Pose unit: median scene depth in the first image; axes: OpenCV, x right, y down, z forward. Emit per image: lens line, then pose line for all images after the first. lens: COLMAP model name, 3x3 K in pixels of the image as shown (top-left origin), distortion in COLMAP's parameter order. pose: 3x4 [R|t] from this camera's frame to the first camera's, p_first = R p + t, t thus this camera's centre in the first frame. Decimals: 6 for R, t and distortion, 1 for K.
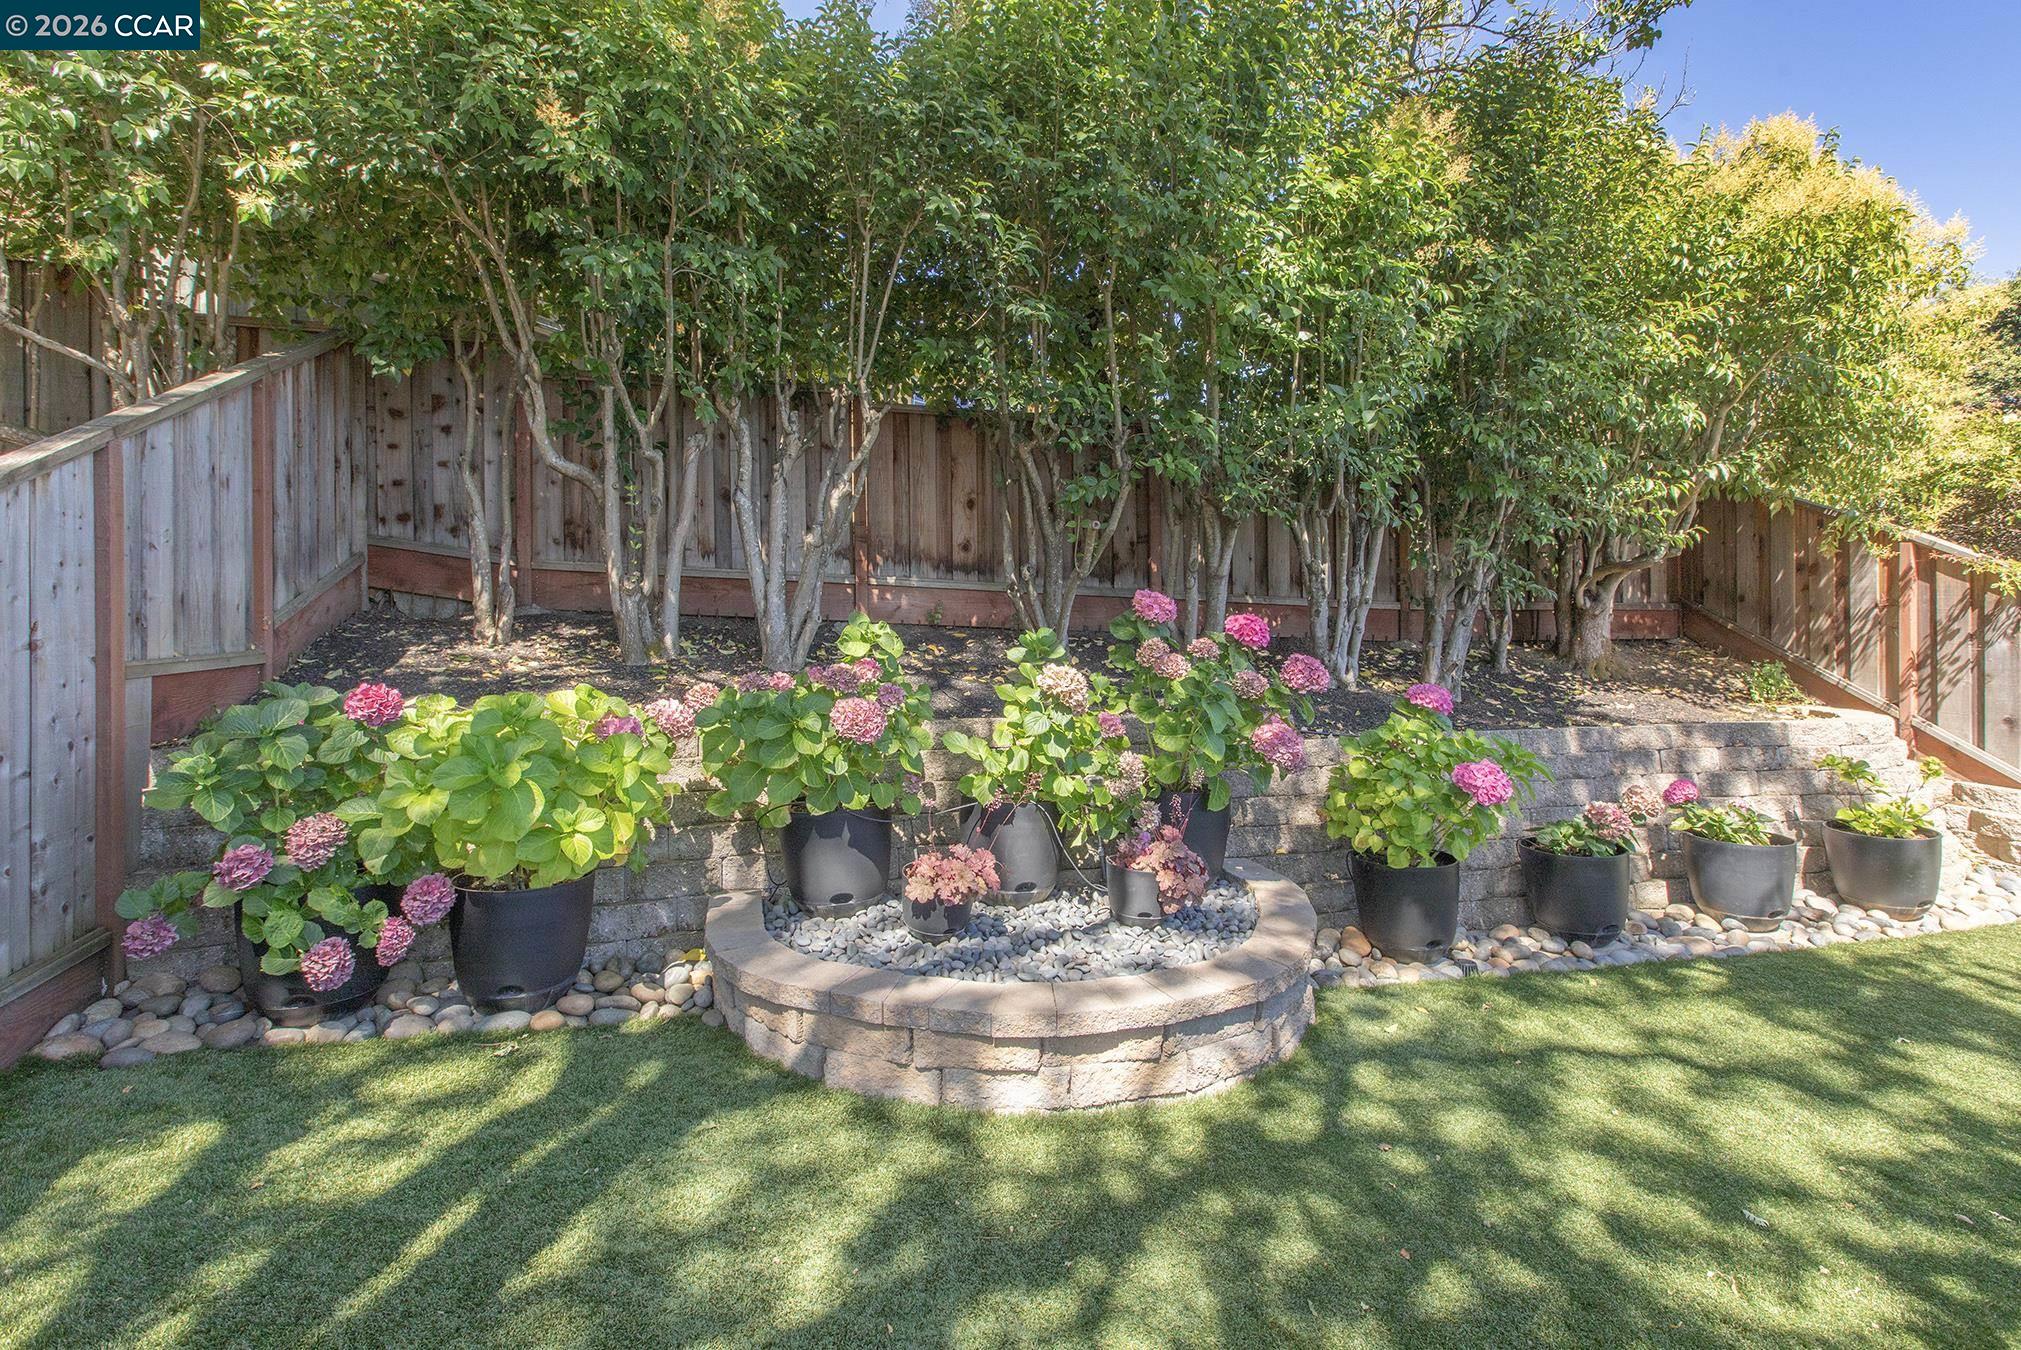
lens RADIAL K [[889.5, 0, 917.9], [0, 889.5, 603.1], [0, 0, 1]] dist [0.001035, -0.000173]
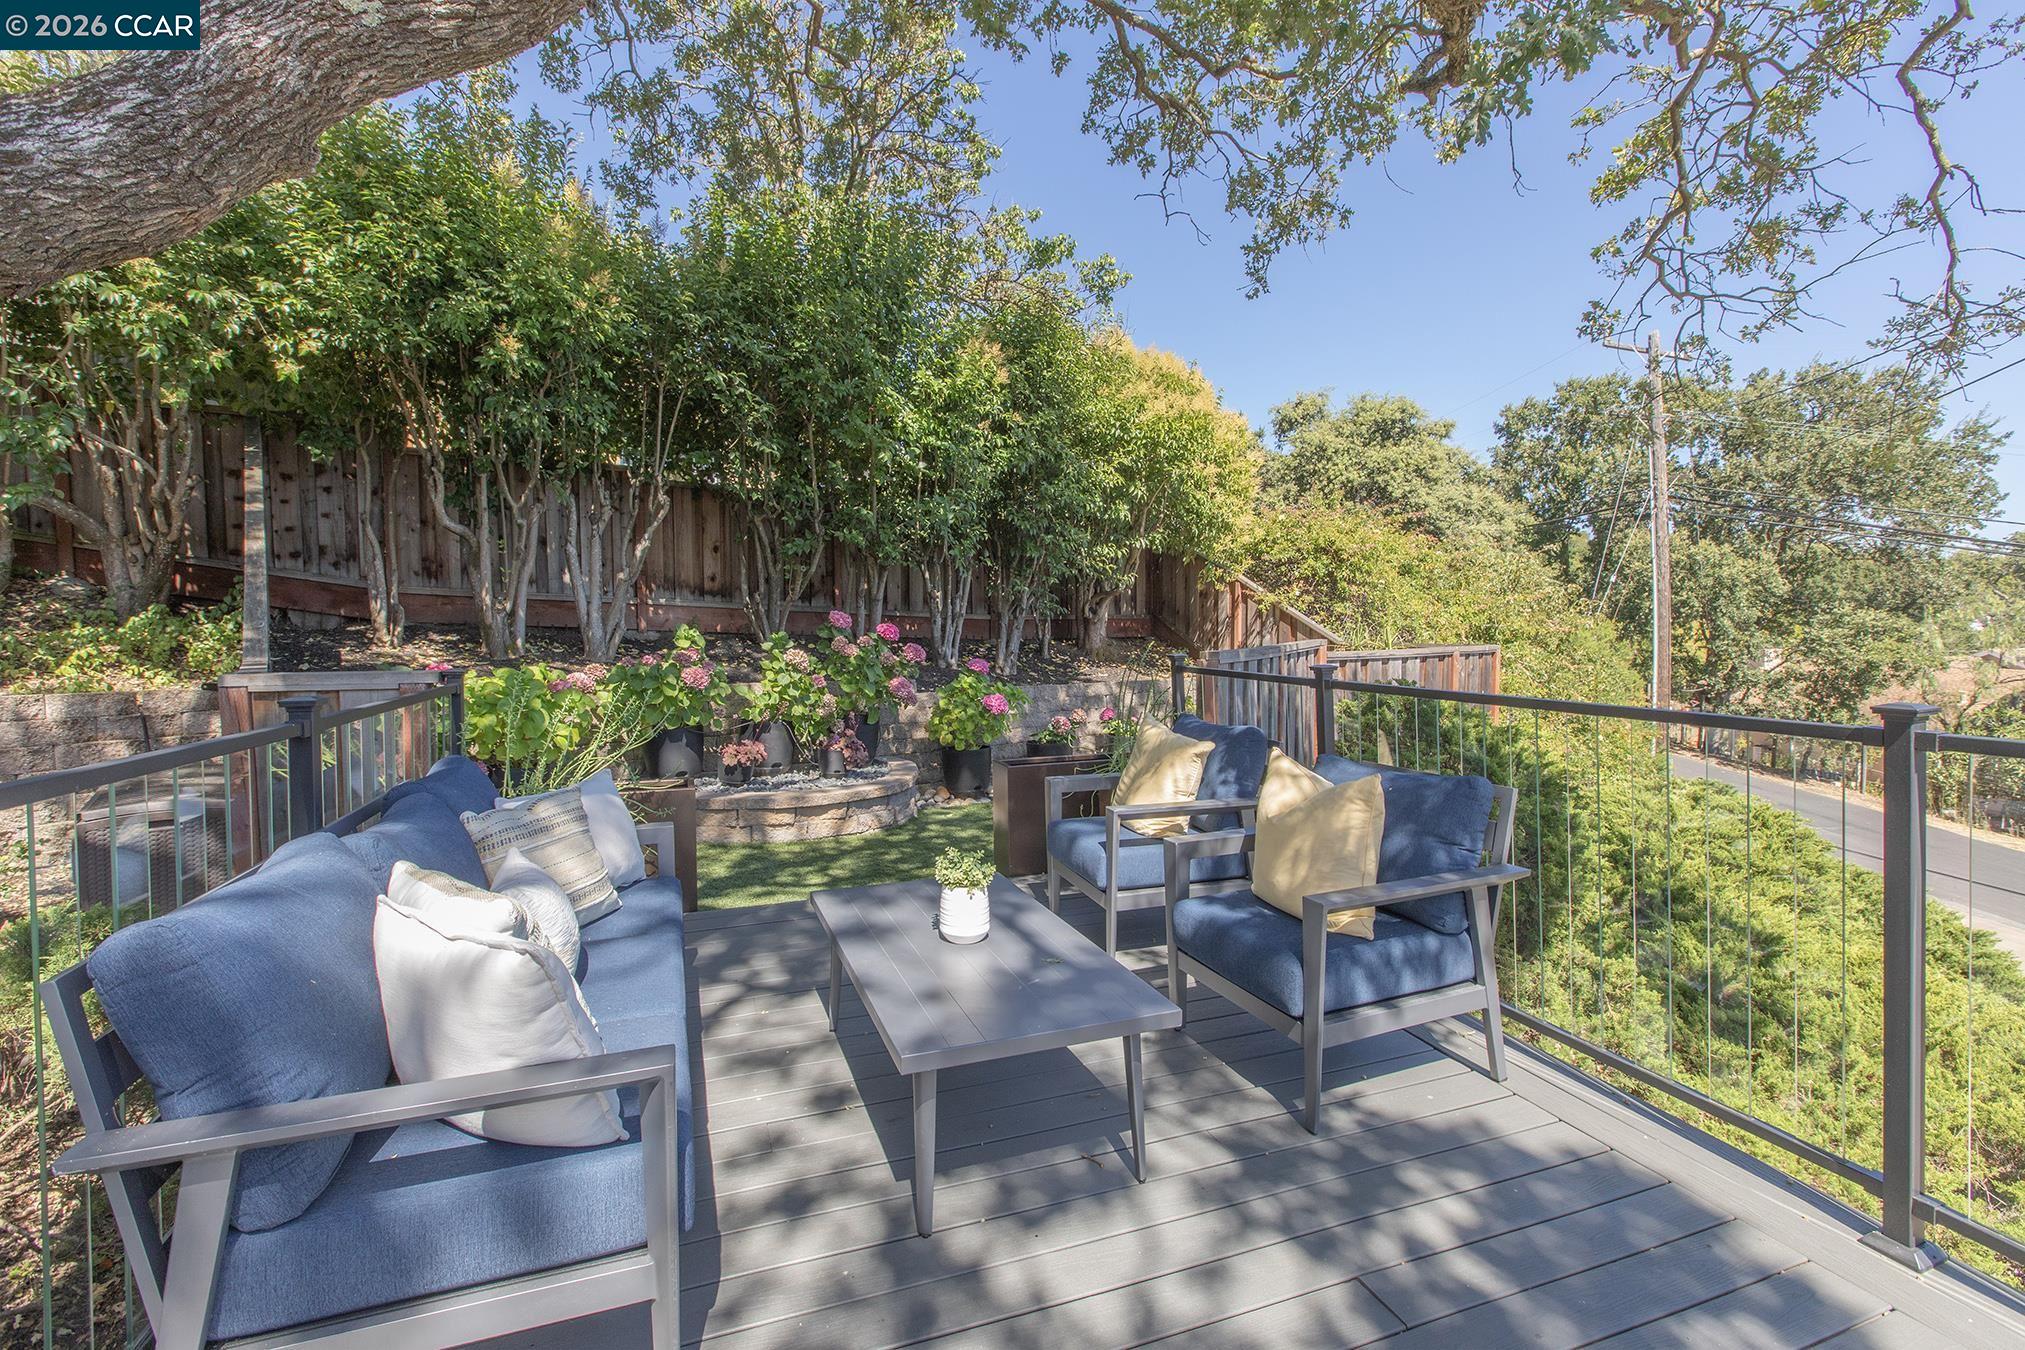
lens RADIAL K [[939.0, 0, 1002.9], [0, 939.0, 638.3], [0, 0, 1]] dist [0.000558, 0.000102]
pose [[0.903398, -0.011554, 0.428648, -0.231396], [-0.001348, 0.999555, 0.029784, -0.013805], [-0.428802, -0.027485, 0.902980, -0.792136]]
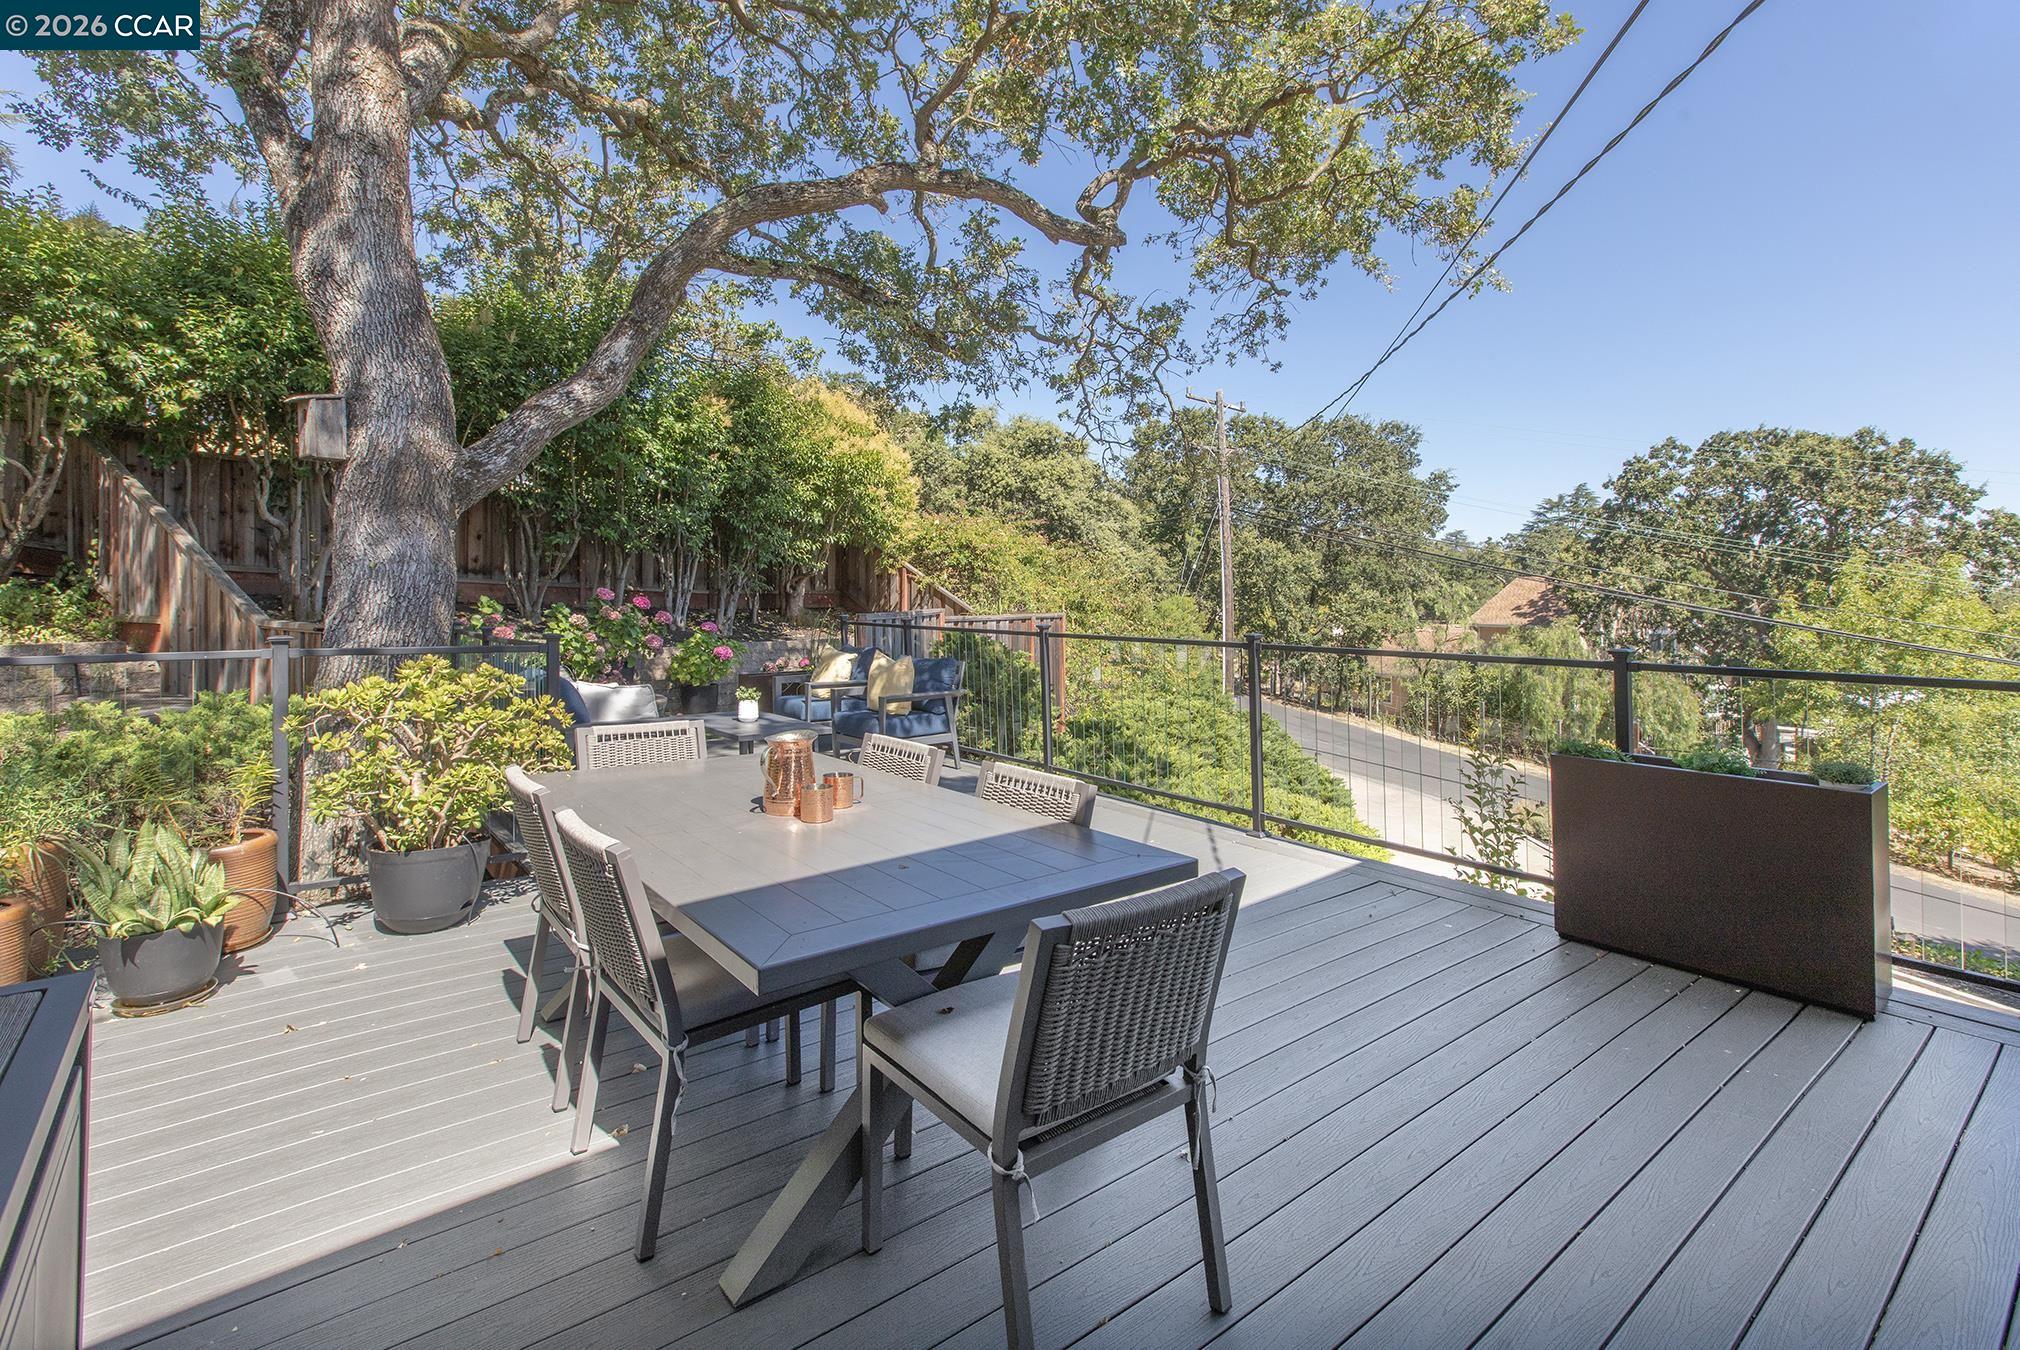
lens RADIAL K [[908.1, 0, 1138.6], [0, 908.1, 593.3], [0, 0, 1]] dist [0.002233, 0.000487]
pose [[0.616079, 0.003816, 0.787675, -0.764129], [-0.015014, 0.999863, 0.006899, -0.034952], [-0.787541, -0.016076, 0.616052, -1.648344]]
